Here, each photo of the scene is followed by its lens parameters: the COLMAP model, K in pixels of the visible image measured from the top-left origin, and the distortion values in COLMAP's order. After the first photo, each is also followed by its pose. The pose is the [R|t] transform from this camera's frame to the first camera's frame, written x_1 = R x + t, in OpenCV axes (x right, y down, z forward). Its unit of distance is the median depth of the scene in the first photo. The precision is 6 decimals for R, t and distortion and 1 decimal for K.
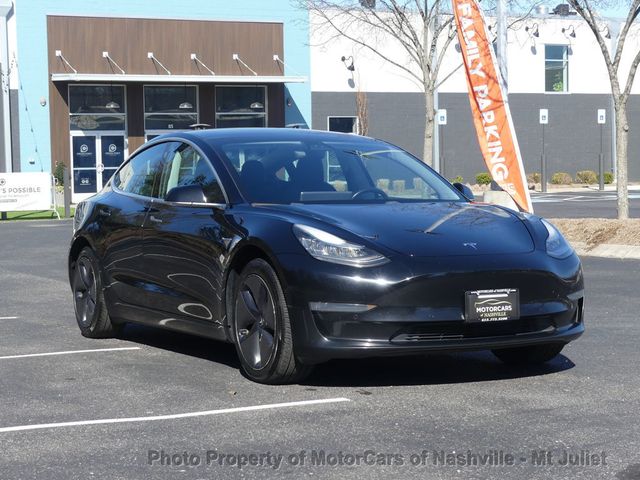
lens RADIAL K [[1348.2, 0, 320.8], [0, 1348.2, 242.7], [0, 0, 1]] dist [-0.072951, 0.000000]
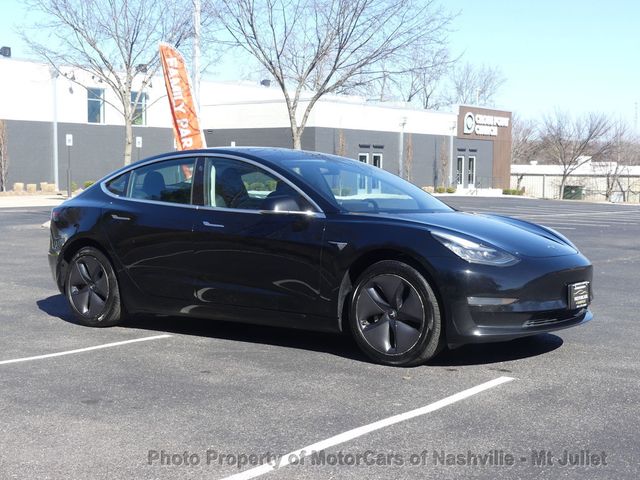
lens RADIAL K [[900.0, 0, 320.9], [0, 900.0, 239.0], [0, 0, 1]] dist [0.031838, 0.000000]
pose [[0.901950, -0.007227, 0.431781, -0.365228], [0.001744, 0.999913, 0.013093, -0.014250], [-0.431838, -0.011056, 0.901884, 0.261305]]
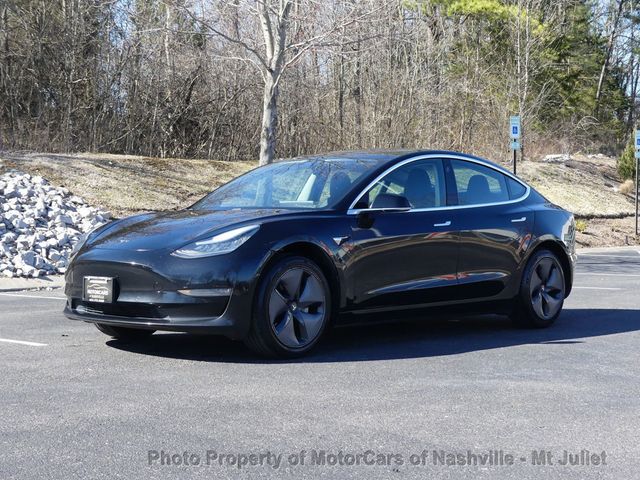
lens RADIAL K [[1114.1, 0, 319.5], [0, 1114.1, 238.5], [0, 0, 1]] dist [-0.012966, 0.000000]
pose [[0.347113, 0.026134, -0.937459, 0.918275], [-0.042127, 0.999037, 0.012252, -0.017318], [0.936877, 0.035240, 0.347880, 0.652793]]
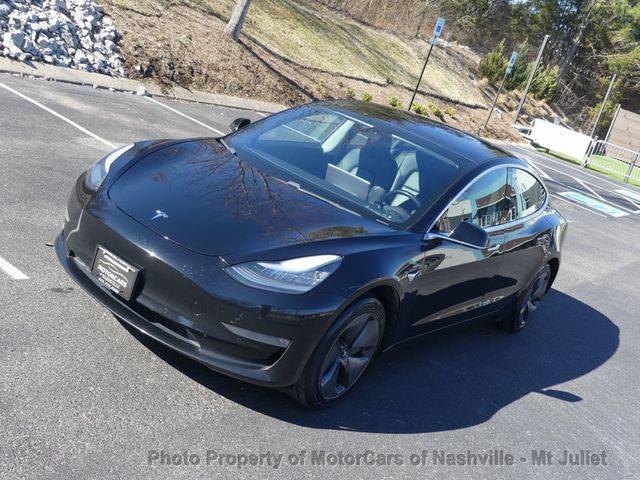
lens RADIAL K [[757.8, 0, 324.5], [0, 757.8, 243.1], [0, 0, 1]] dist [-0.018470, 0.000000]
pose [[0.432197, 0.391358, -0.812431, 0.485419], [-0.356803, 0.901614, 0.244507, -0.122139], [0.828189, 0.184203, 0.529313, 0.657286]]
